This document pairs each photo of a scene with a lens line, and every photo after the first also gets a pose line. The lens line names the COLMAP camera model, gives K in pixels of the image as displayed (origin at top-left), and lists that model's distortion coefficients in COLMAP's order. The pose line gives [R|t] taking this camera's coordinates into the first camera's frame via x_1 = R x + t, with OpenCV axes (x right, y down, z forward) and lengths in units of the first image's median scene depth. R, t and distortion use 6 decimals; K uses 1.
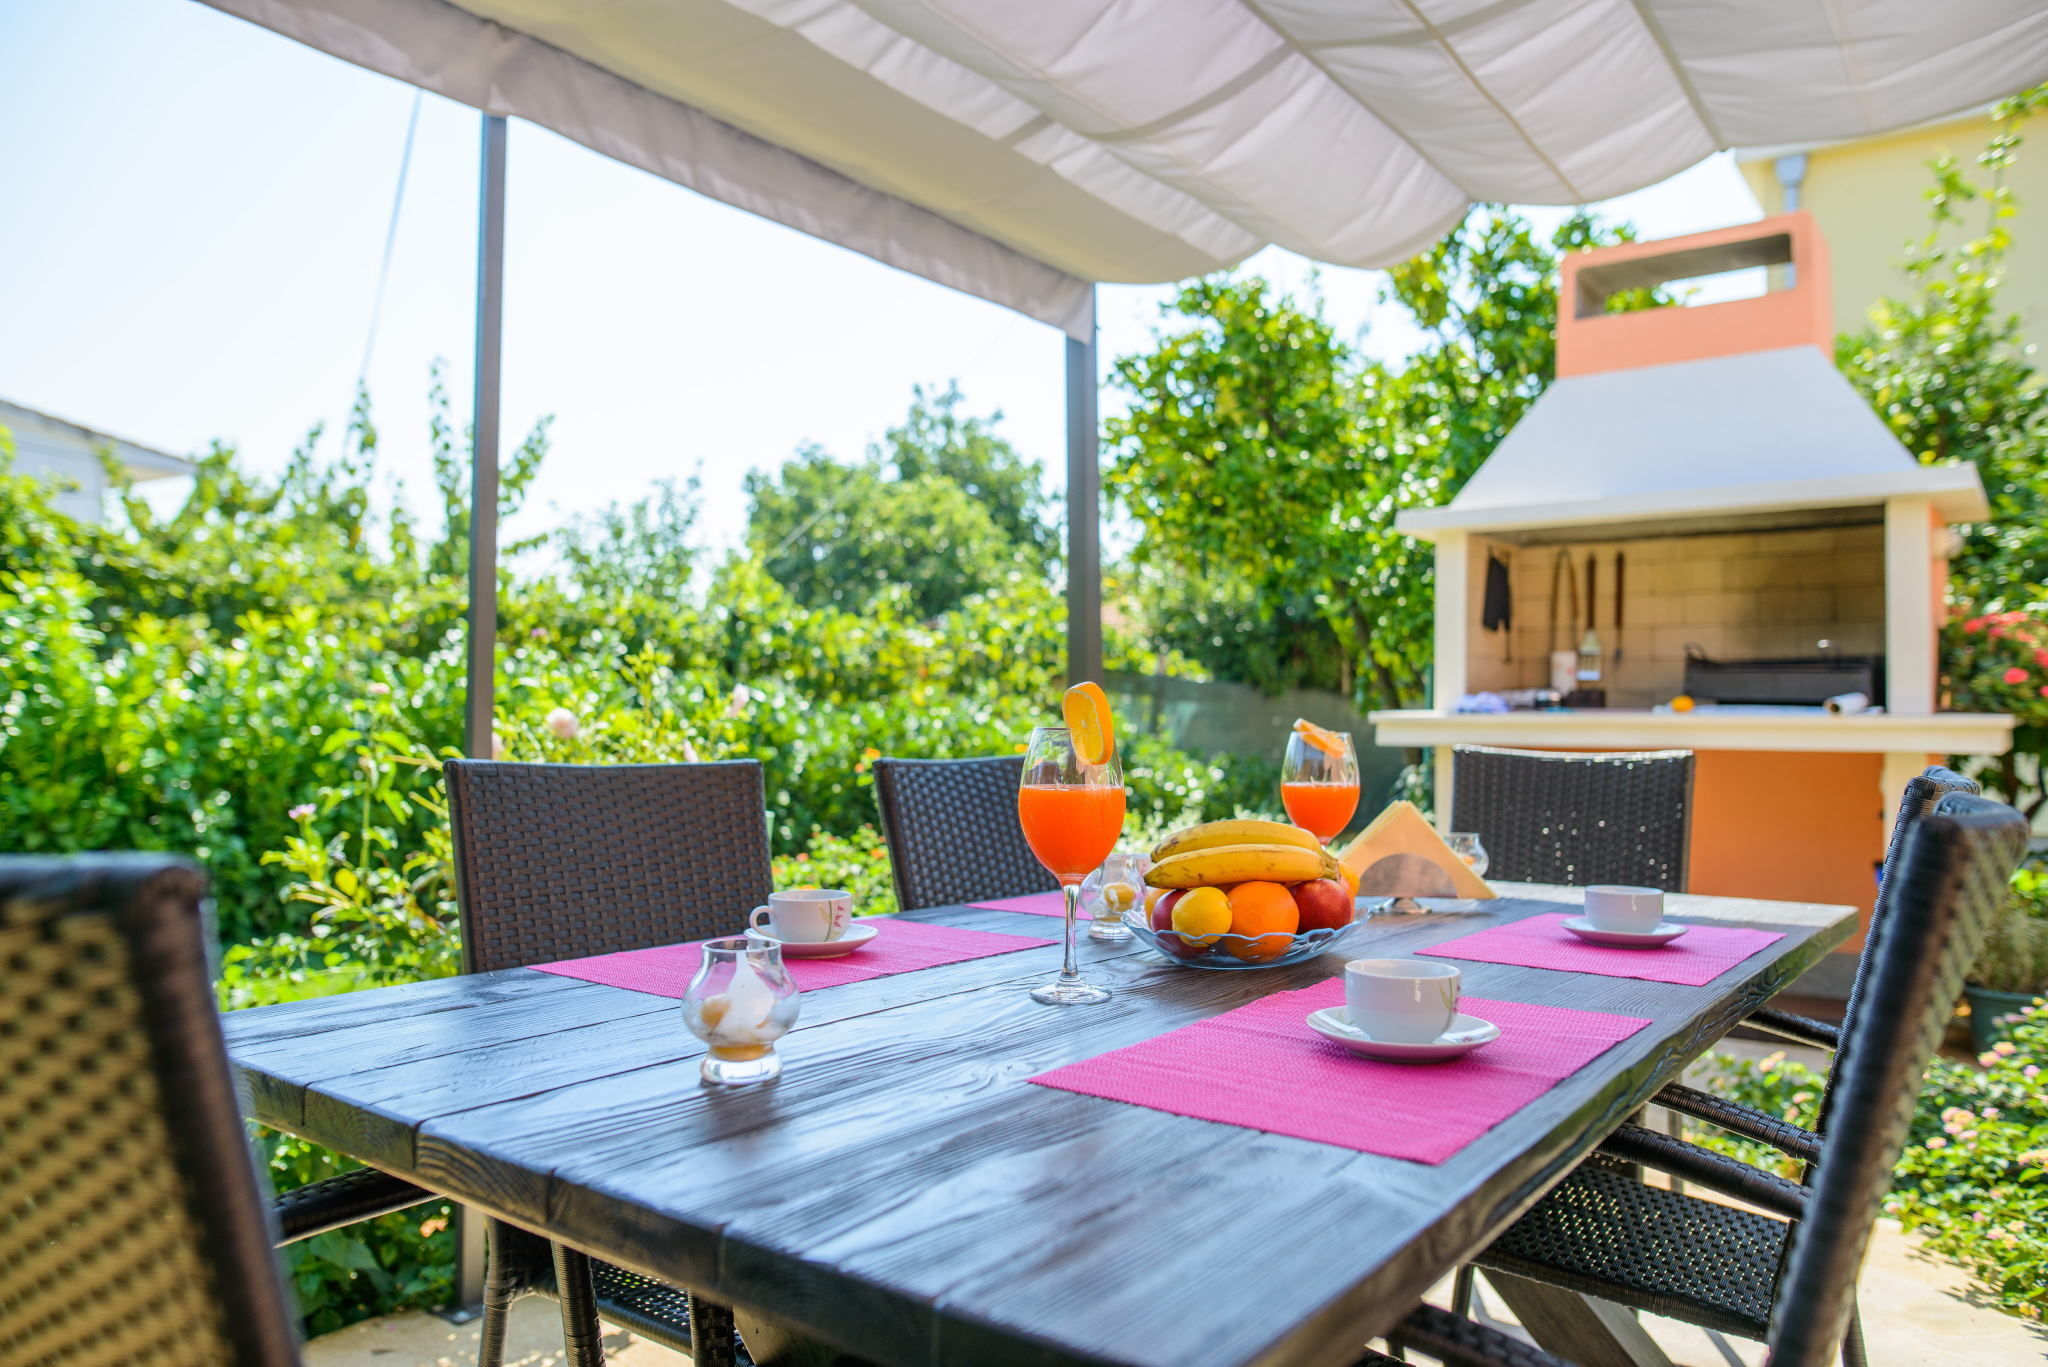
lens RADIAL K [[1459.6, 0, 1058.3], [0, 1459.6, 685.0], [0, 0, 1]] dist [-0.051827, 0.039670]
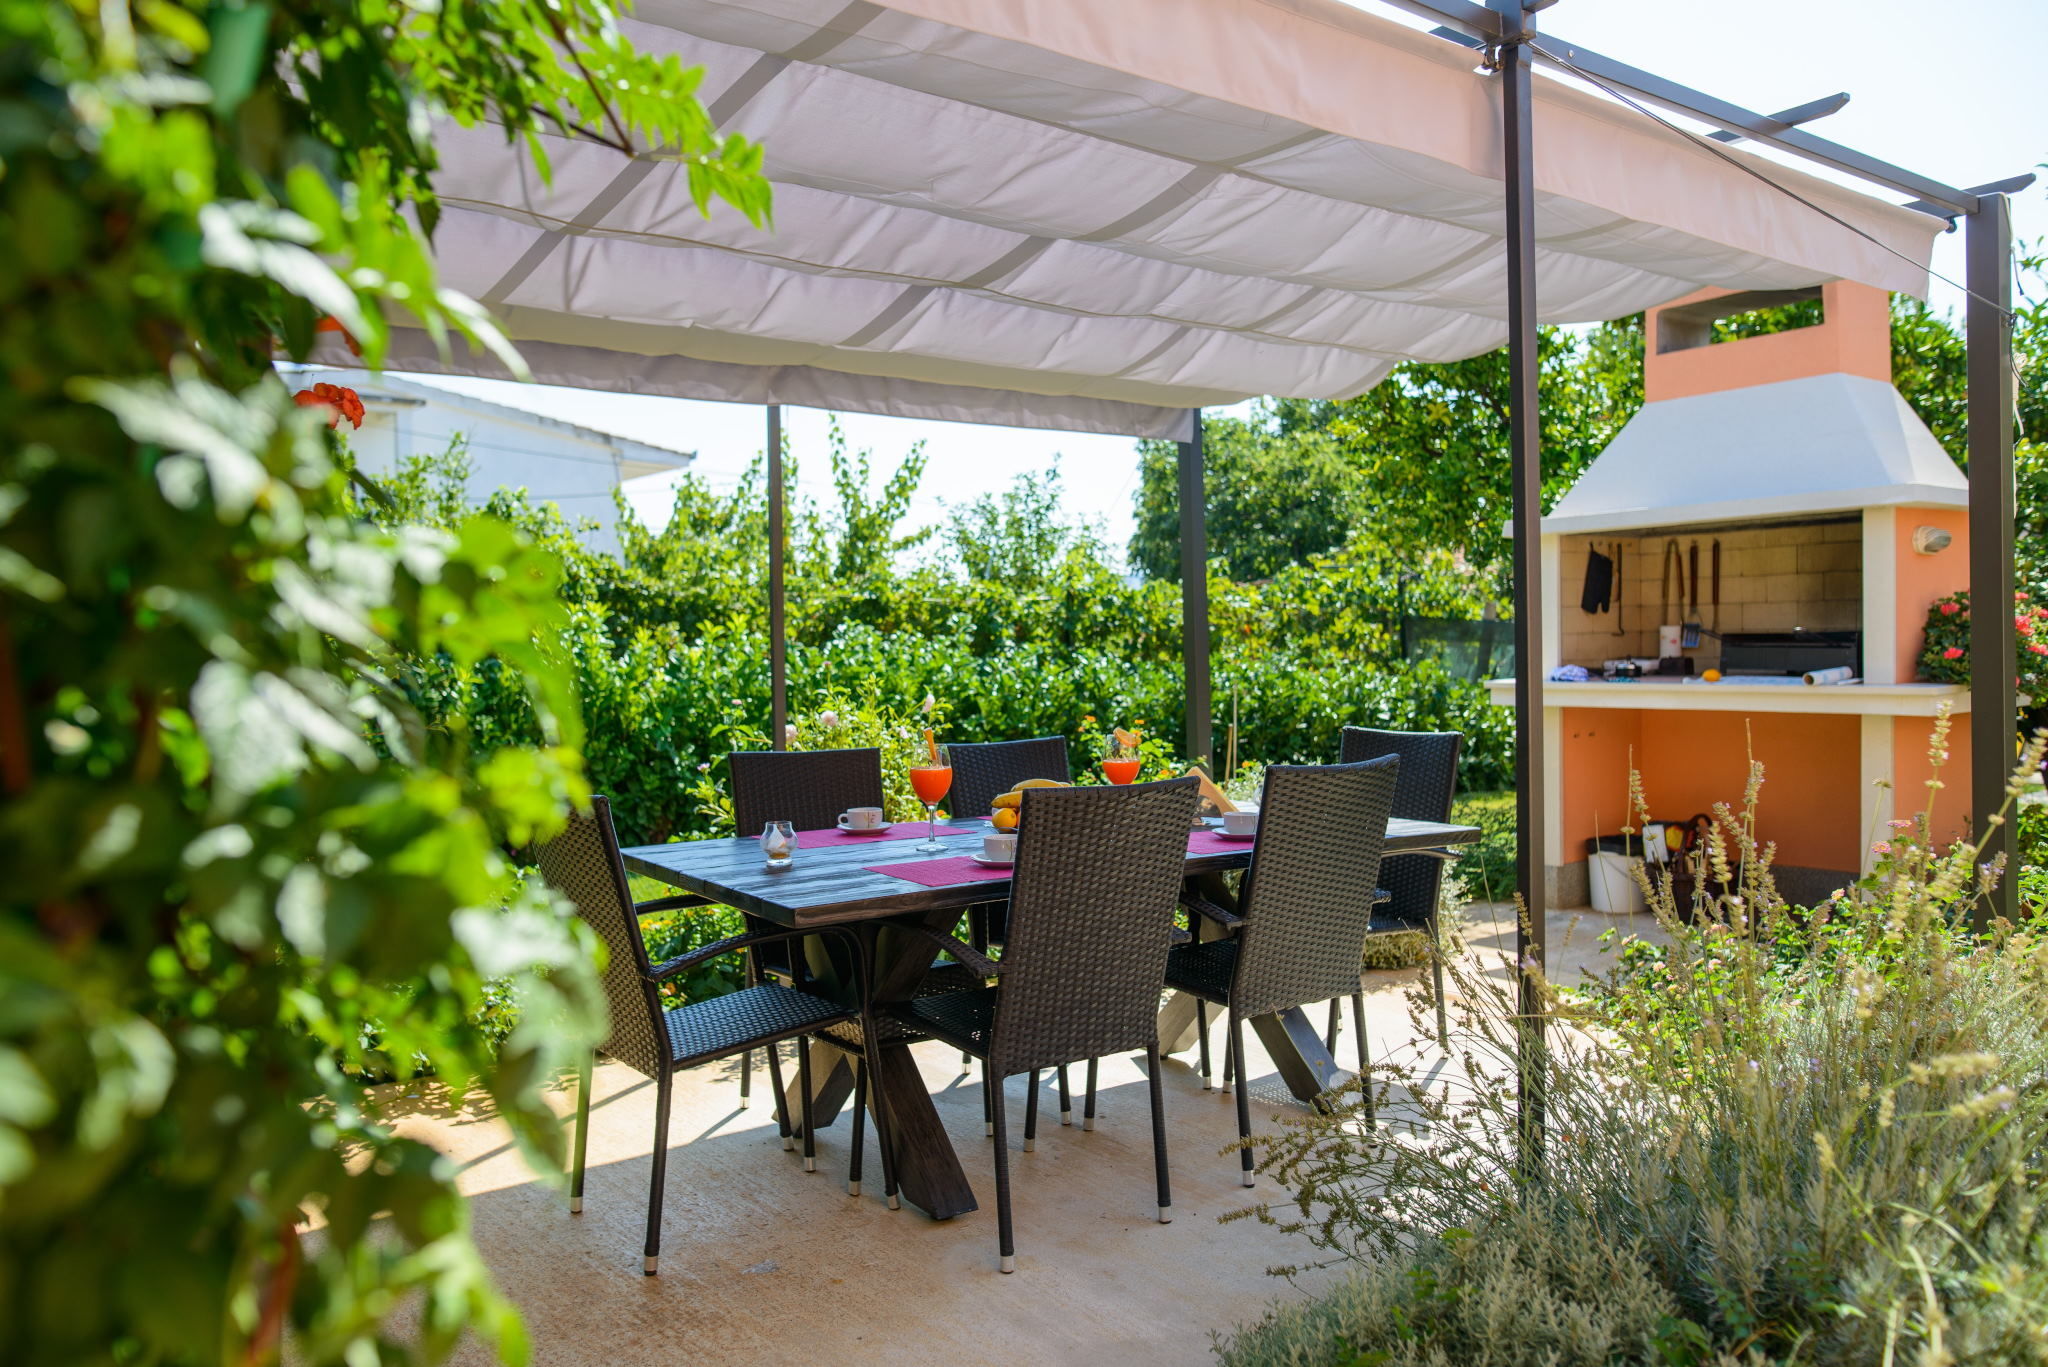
lens RADIAL K [[1459.6, 0, 1024.6], [0, 1459.6, 681.6], [0, 0, 1]] dist [-0.051827, 0.039670]
pose [[0.948493, -0.015709, -0.316407, 0.216081], [0.029890, 0.998752, 0.040015, -0.039510], [0.315383, -0.047411, 0.947779, -0.301546]]
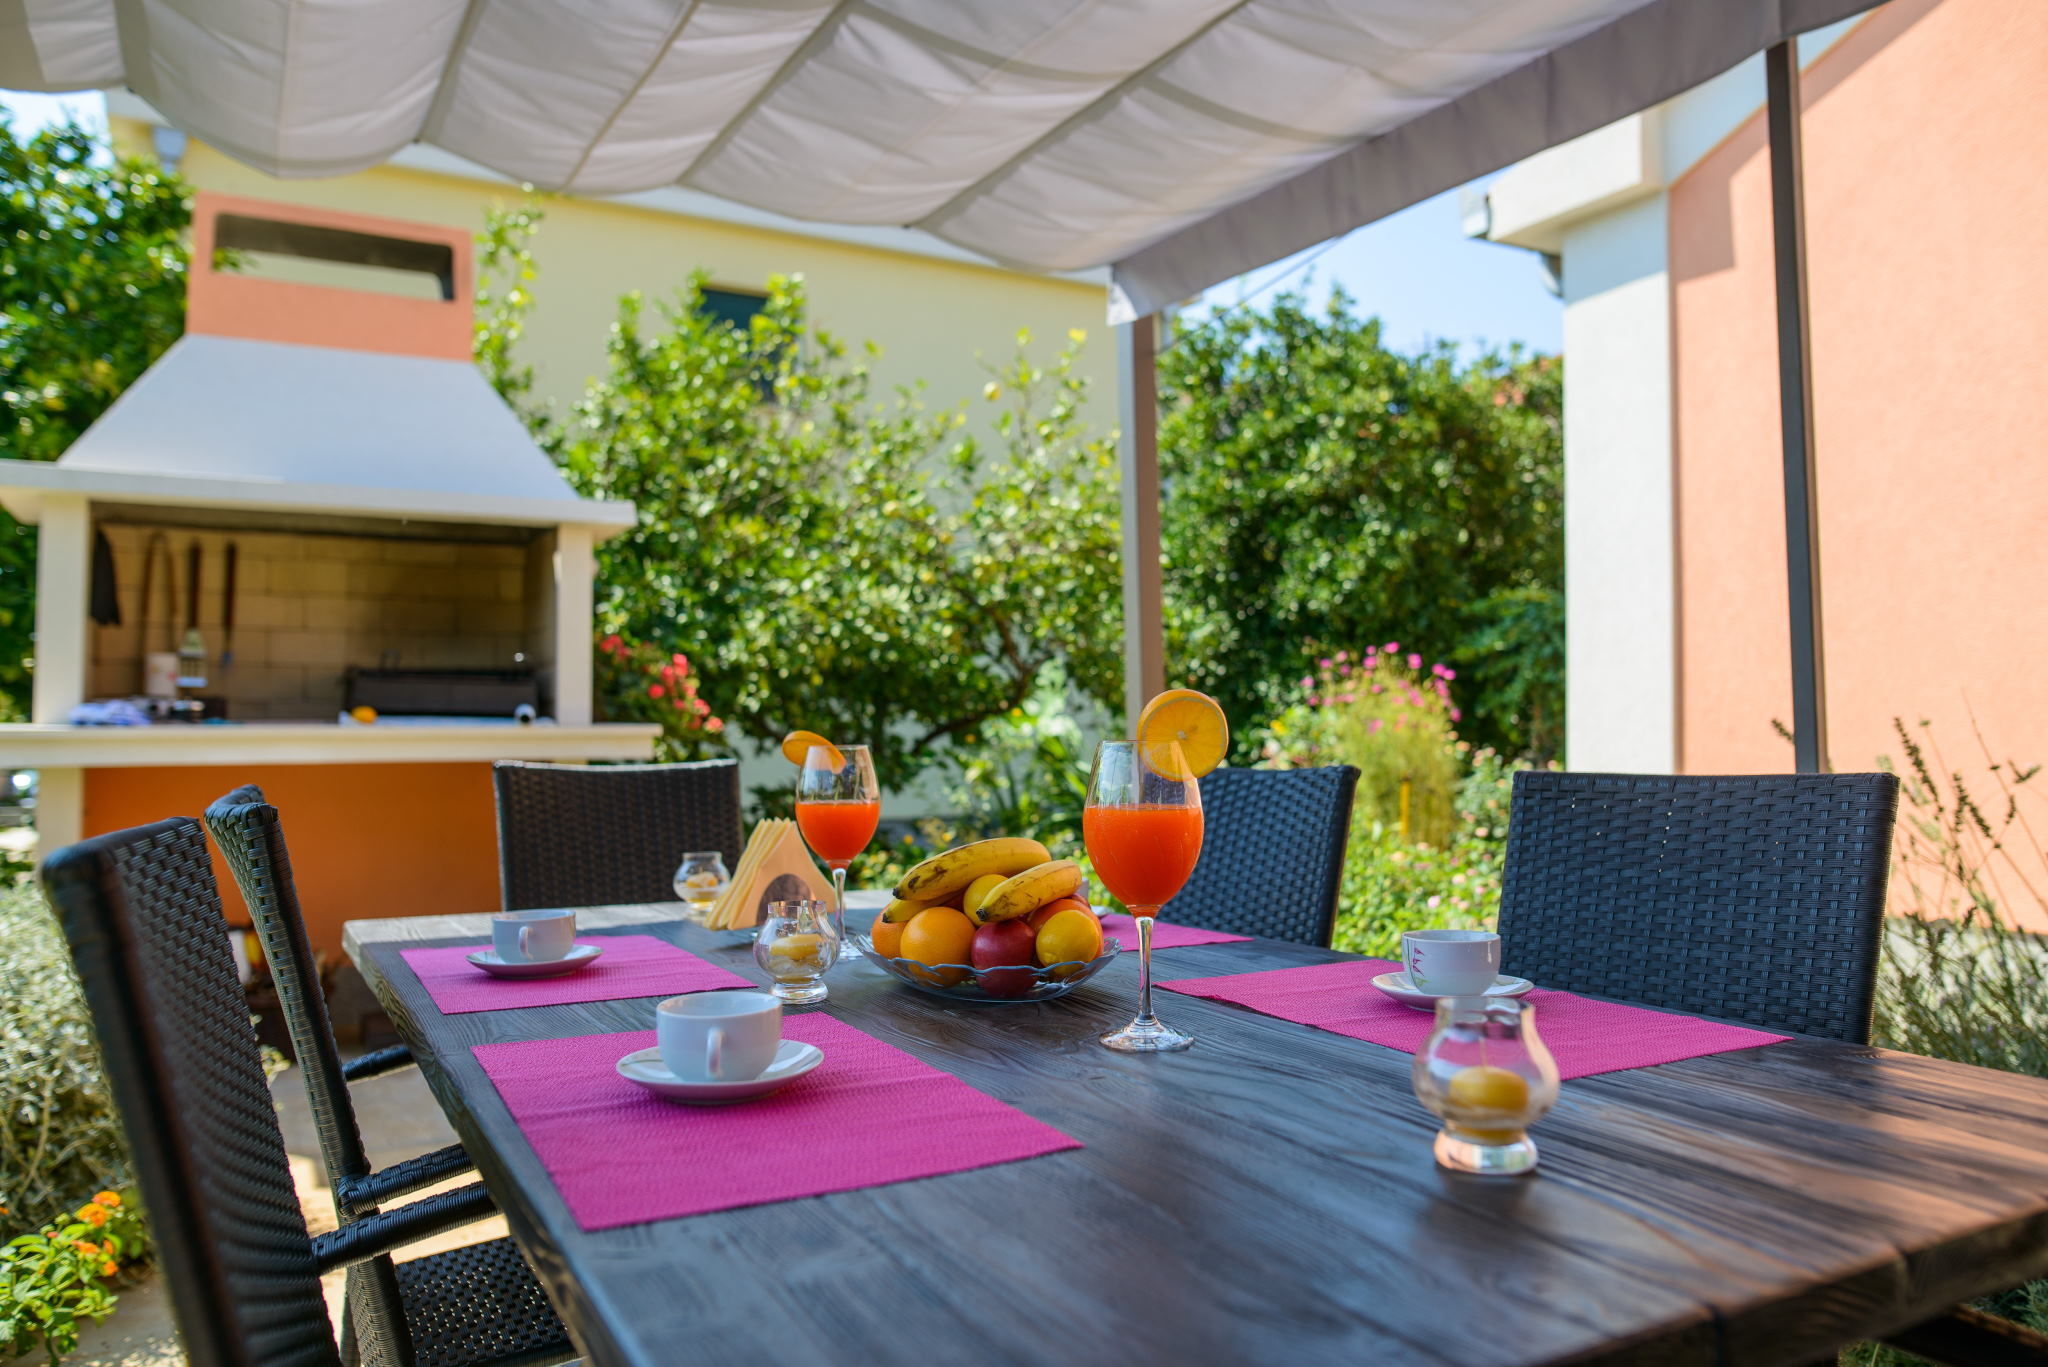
lens RADIAL K [[1459.6, 0, 1023.3], [0, 1459.6, 688.2], [0, 0, 1]] dist [-0.051827, 0.039670]
pose [[0.396487, 0.013937, 0.917934, -0.222382], [-0.012909, 0.999871, -0.009605, -0.000634], [-0.917949, -0.008041, 0.396616, 0.198672]]
